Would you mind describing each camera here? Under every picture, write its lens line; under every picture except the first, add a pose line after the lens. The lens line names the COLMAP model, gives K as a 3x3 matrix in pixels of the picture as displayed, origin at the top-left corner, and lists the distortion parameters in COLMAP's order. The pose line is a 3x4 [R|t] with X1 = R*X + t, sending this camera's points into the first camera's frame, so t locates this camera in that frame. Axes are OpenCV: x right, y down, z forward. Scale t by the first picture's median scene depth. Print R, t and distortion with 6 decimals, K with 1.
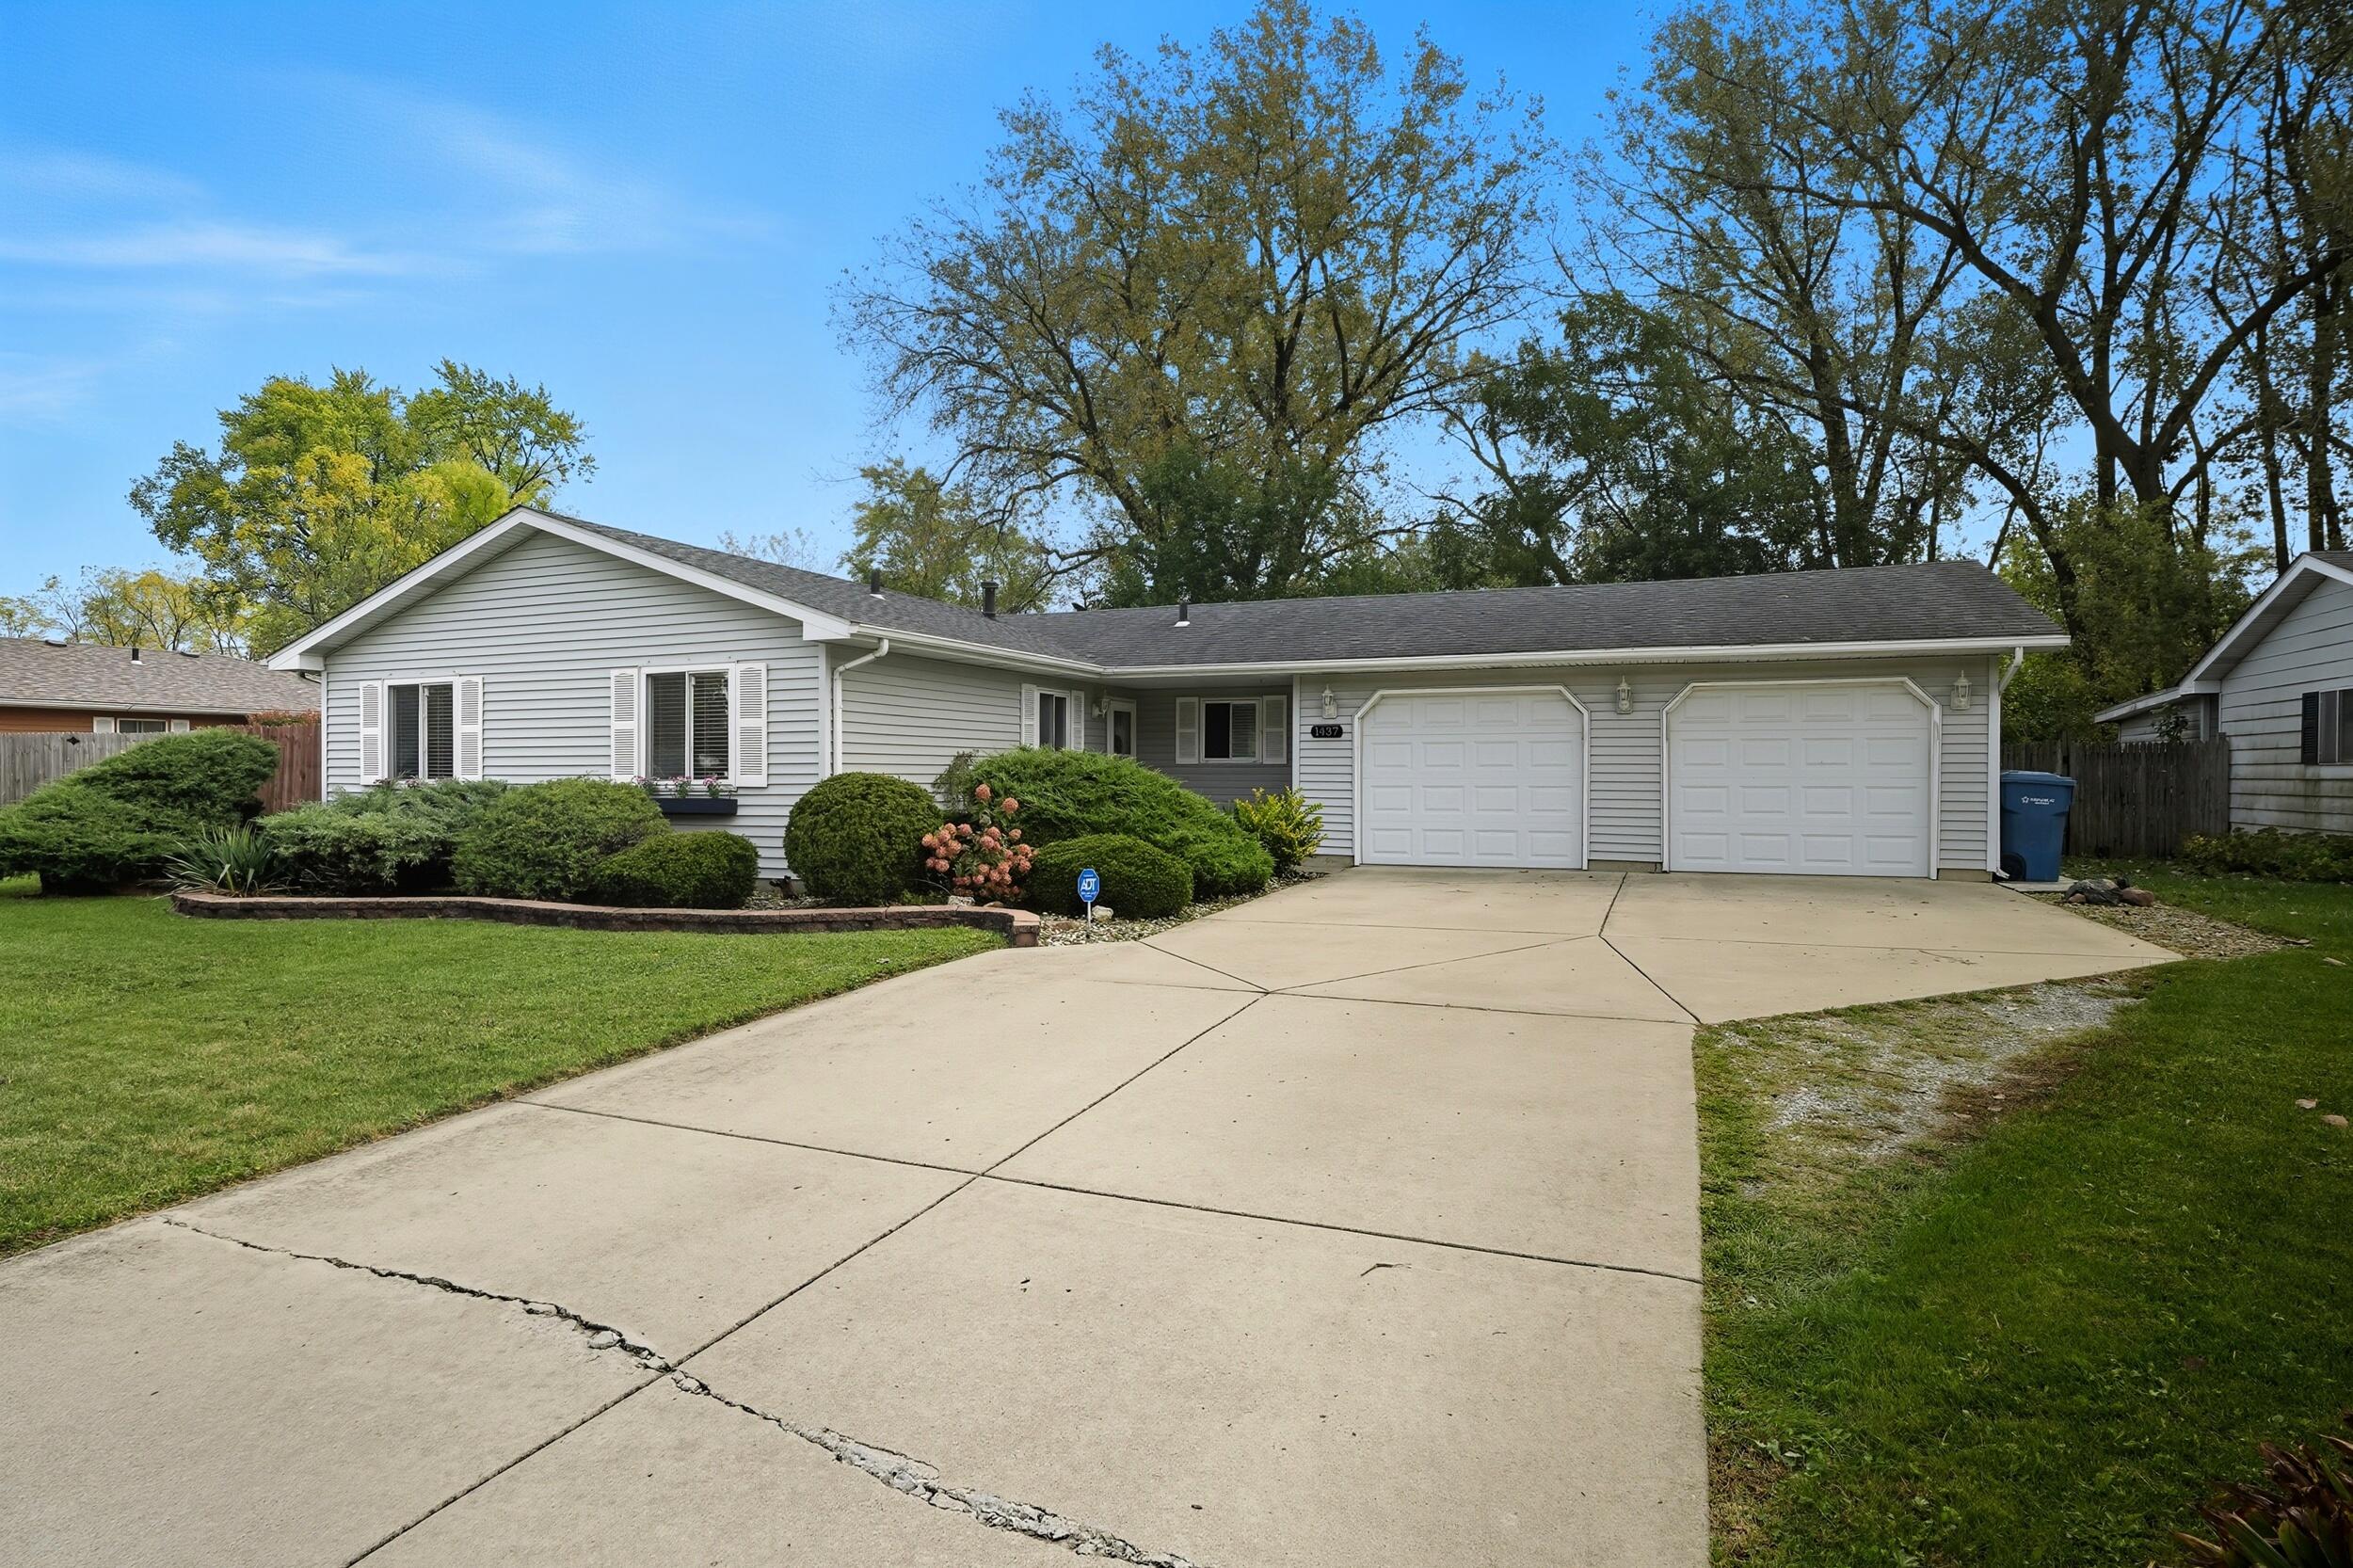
lens RADIAL K [[1276.1, 0, 1176.5], [0, 1276.1, 784.0], [0, 0, 1]] dist [-0.036387, -0.000079]
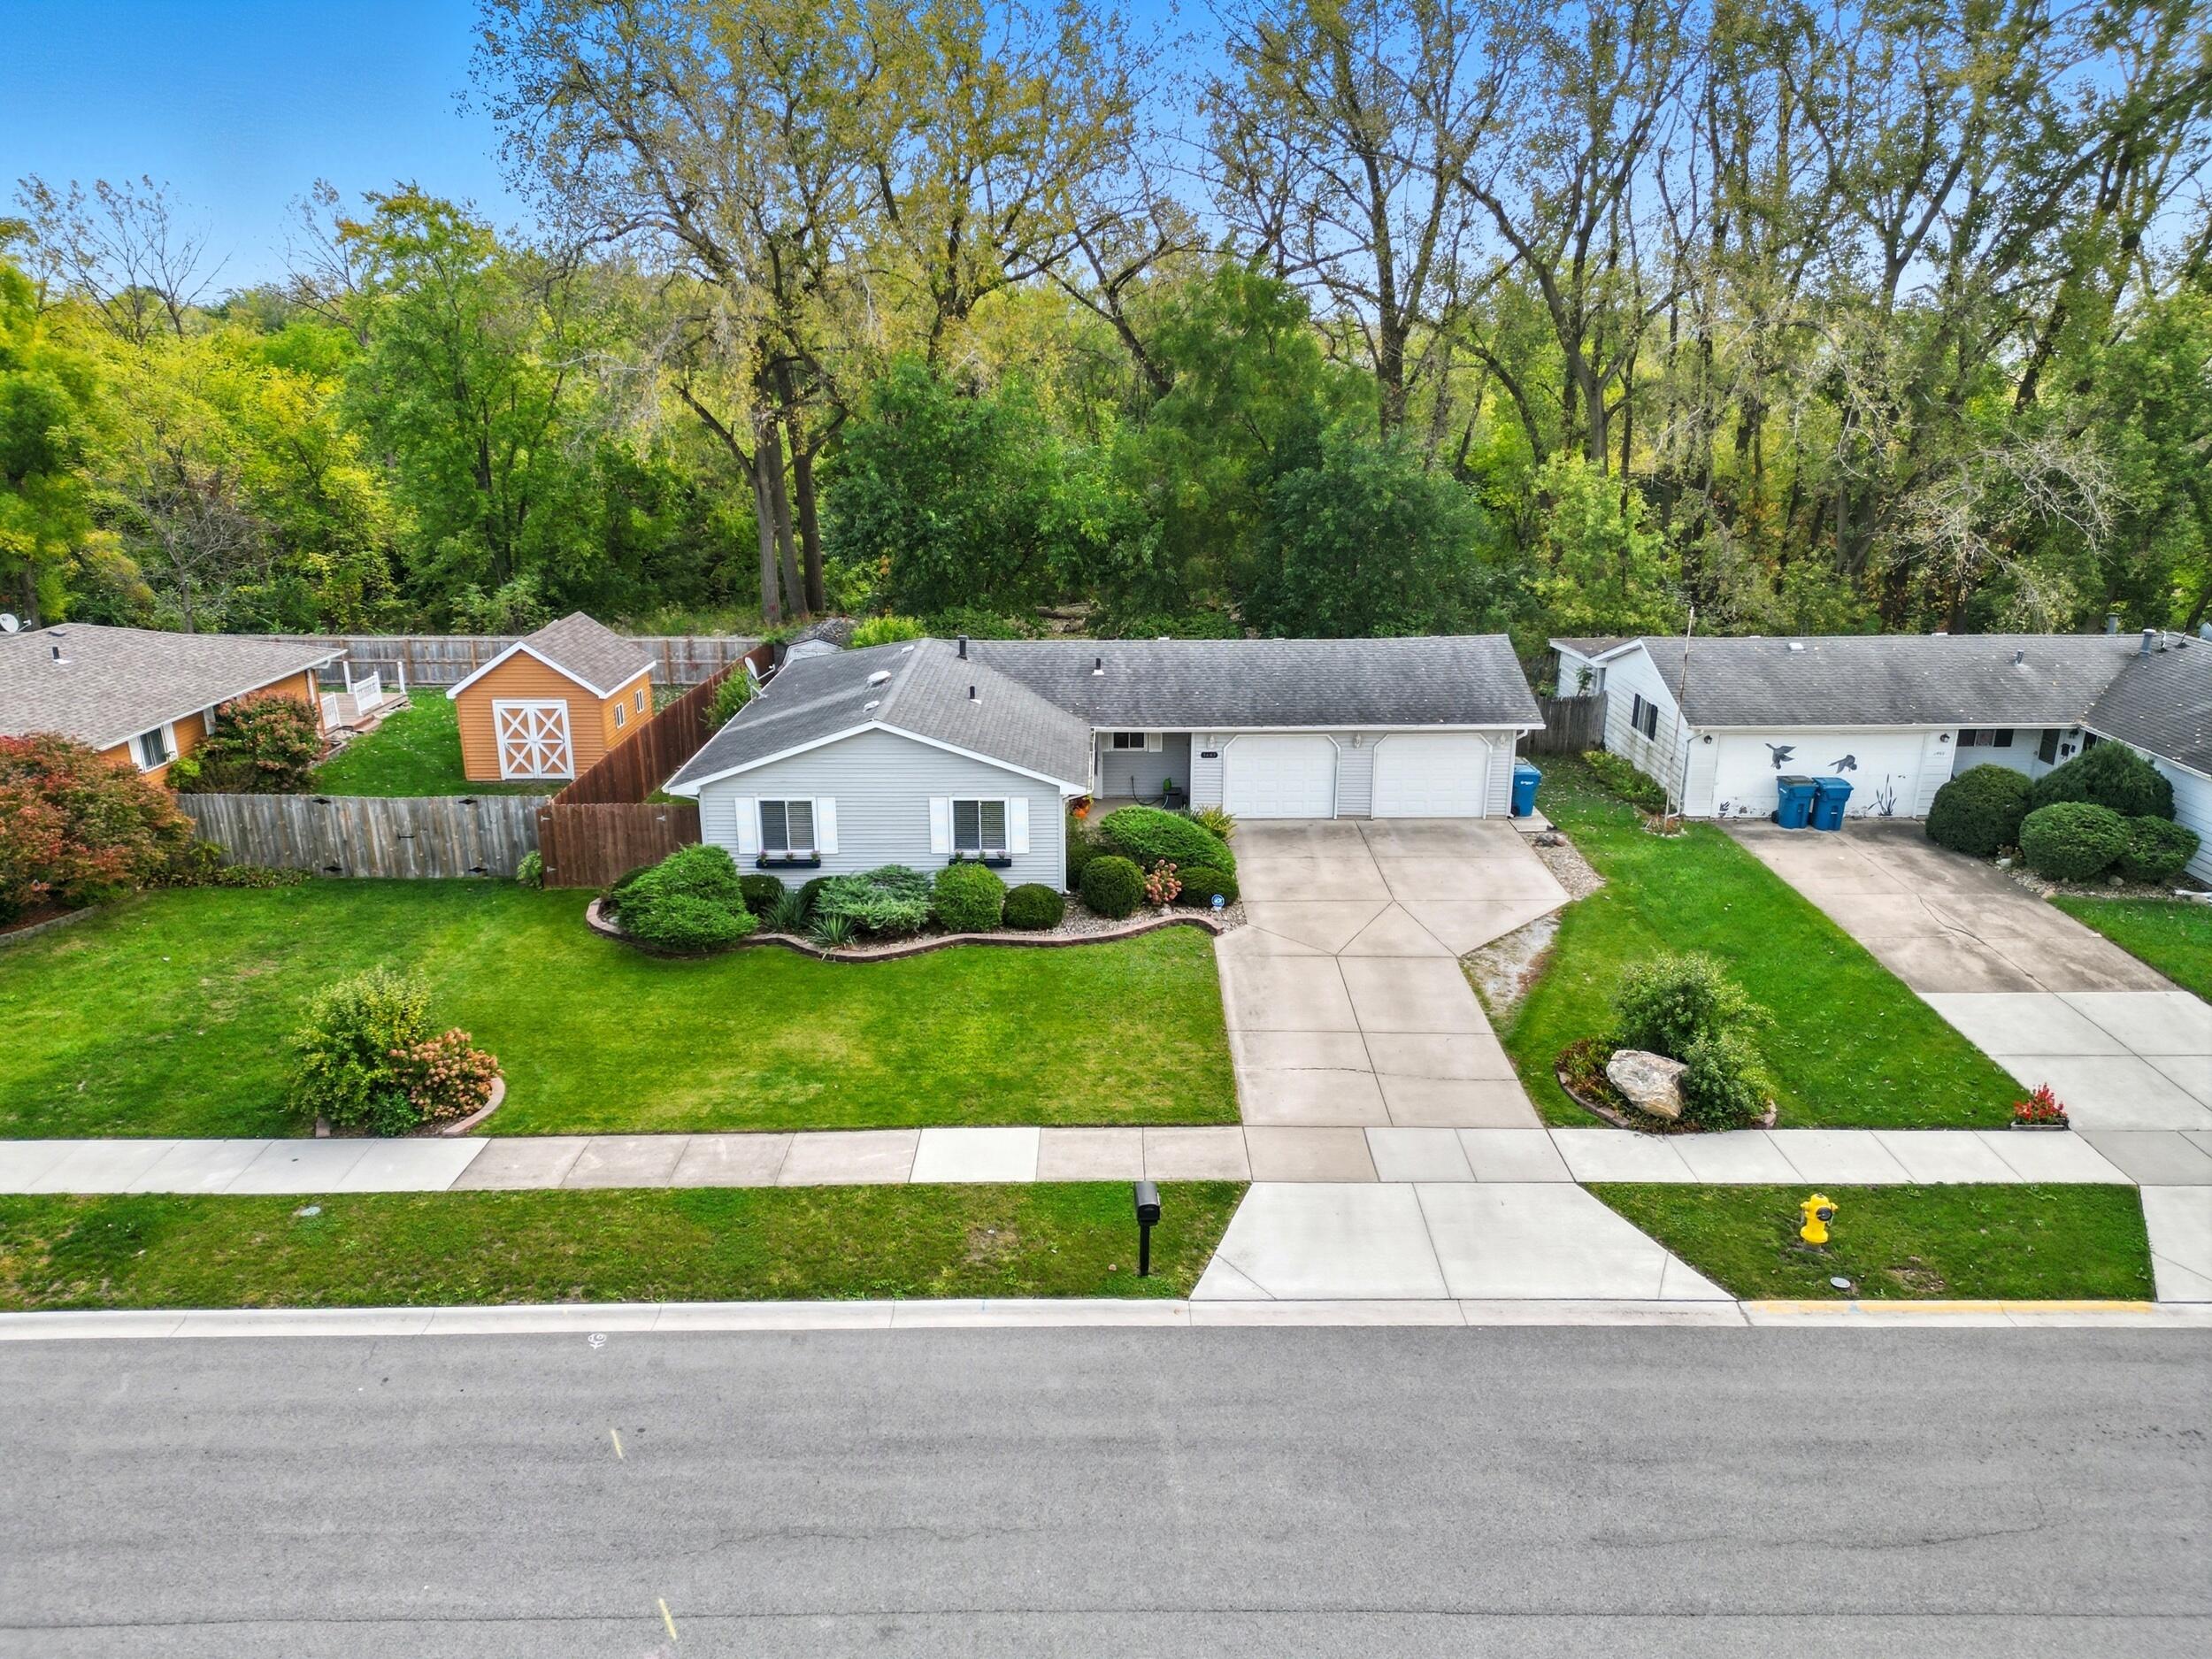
lens RADIAL K [[1567.1, 0, 1106.0], [0, 1567.1, 829.5], [0, 0, 1]] dist [0.003335, 0.000836]
pose [[0.930654, -0.113308, 0.347915, -0.993498], [0.008952, 0.957611, 0.287926, -0.709581], [-0.365791, -0.264845, 0.892218, -1.244444]]
